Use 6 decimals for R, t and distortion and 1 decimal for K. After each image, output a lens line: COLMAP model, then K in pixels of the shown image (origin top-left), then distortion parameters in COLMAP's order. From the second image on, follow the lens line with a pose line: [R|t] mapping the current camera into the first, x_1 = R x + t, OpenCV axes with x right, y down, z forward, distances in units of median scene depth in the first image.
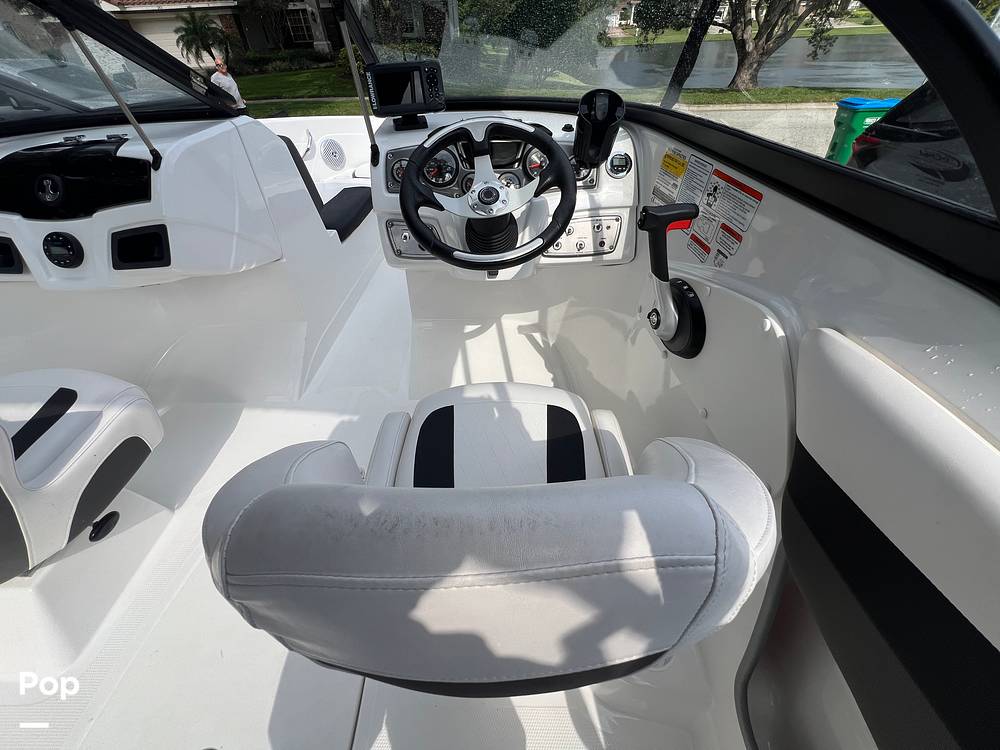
lens RADIAL K [[401.6, 0, 498.7], [0, 401.6, 373.6], [0, 0, 1]] dist [-0.002018, 0.000216]
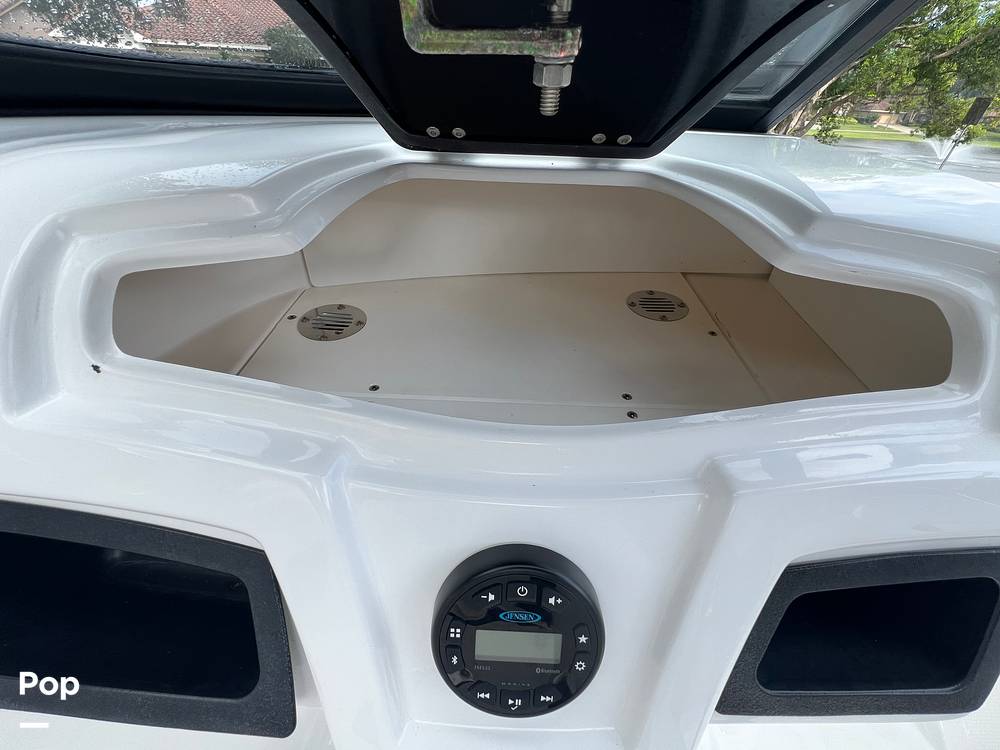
lens RADIAL K [[401.8, 0, 500.0], [0, 401.8, 375.0], [0, 0, 1]] dist [0.001000, 0.000271]
pose [[0.996753, 0.067208, 0.044355, -1.108385], [-0.061809, 0.991610, -0.113535, -0.411336], [-0.051614, 0.110425, 0.992543, 0.778647]]
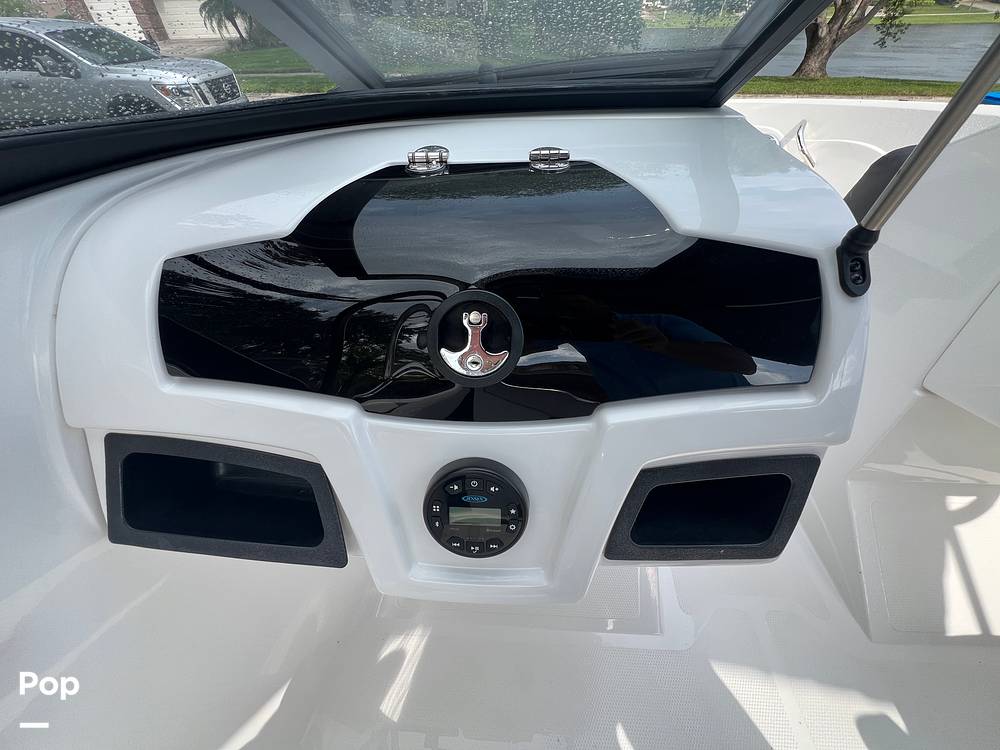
lens RADIAL K [[404.5, 0, 500.0], [0, 404.5, 375.0], [0, 0, 1]] dist [-0.000788, 0.000055]
pose [[0.999436, 0.033339, -0.004087, -1.064311], [-0.033211, 0.999049, 0.028258, -0.426635], [0.005025, -0.028106, 0.999592, 0.665042]]
